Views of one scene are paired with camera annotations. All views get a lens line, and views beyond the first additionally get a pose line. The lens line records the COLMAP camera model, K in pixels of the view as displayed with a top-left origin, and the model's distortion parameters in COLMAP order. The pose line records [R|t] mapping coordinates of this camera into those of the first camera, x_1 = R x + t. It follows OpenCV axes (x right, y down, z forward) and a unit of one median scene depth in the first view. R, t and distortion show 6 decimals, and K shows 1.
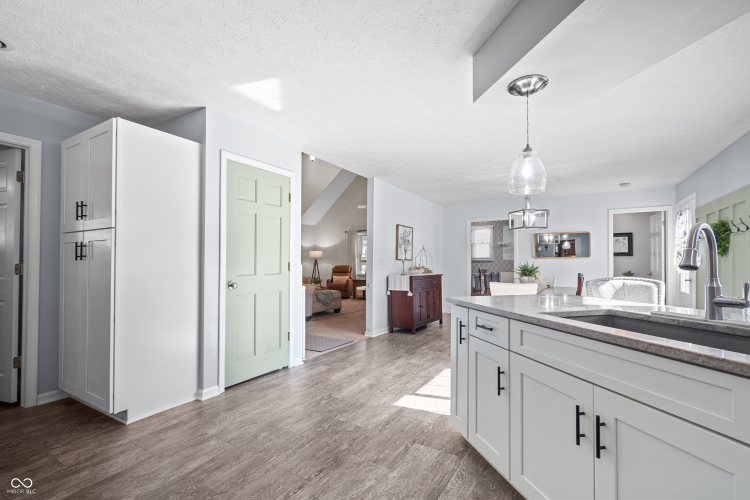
lens RADIAL K [[341.5, 0, 372.7], [0, 341.5, 256.2], [0, 0, 1]] dist [-0.006834, 0.000035]
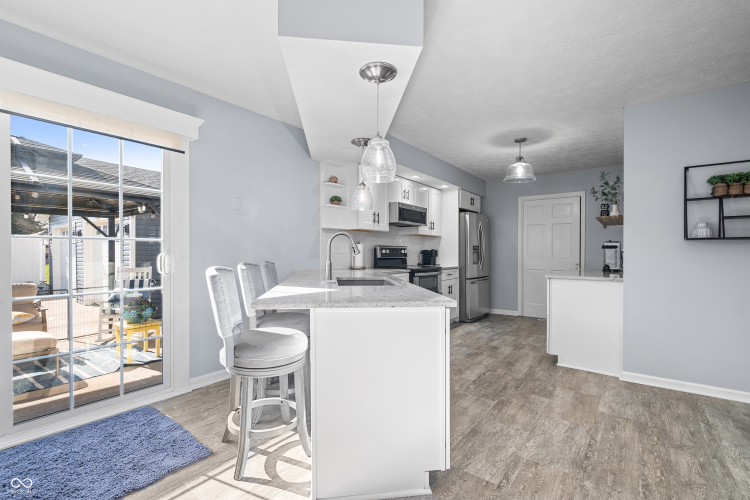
lens RADIAL K [[350.1, 0, 375.6], [0, 350.1, 253.6], [0, 0, 1]] dist [-0.004409, -0.000024]
pose [[-0.995546, -0.004156, 0.094190, 0.141319], [-0.005380, 0.999904, -0.012743, 0.015333], [-0.094128, -0.013193, -0.995473, 0.785942]]
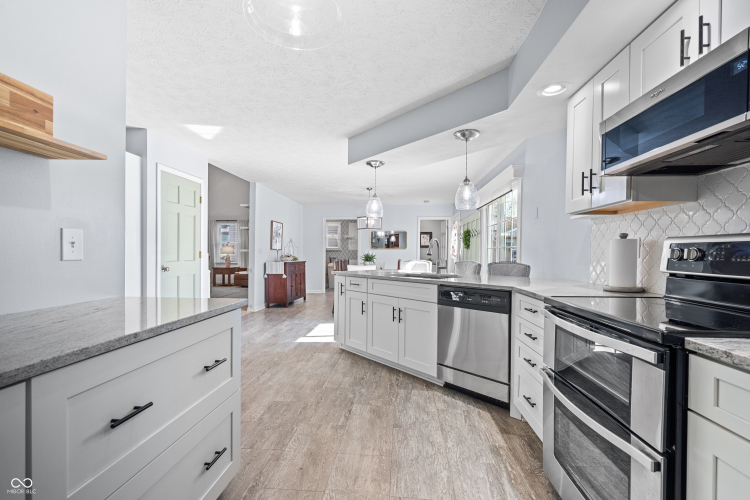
lens RADIAL K [[350.1, 0, 375.6], [0, 350.1, 253.6], [0, 0, 1]] dist [-0.004409, -0.000024]
pose [[0.893218, 0.002818, 0.449616, -0.181382], [-0.013854, 0.999678, 0.021256, -0.006941], [-0.449411, -0.025215, 0.892969, -0.330348]]
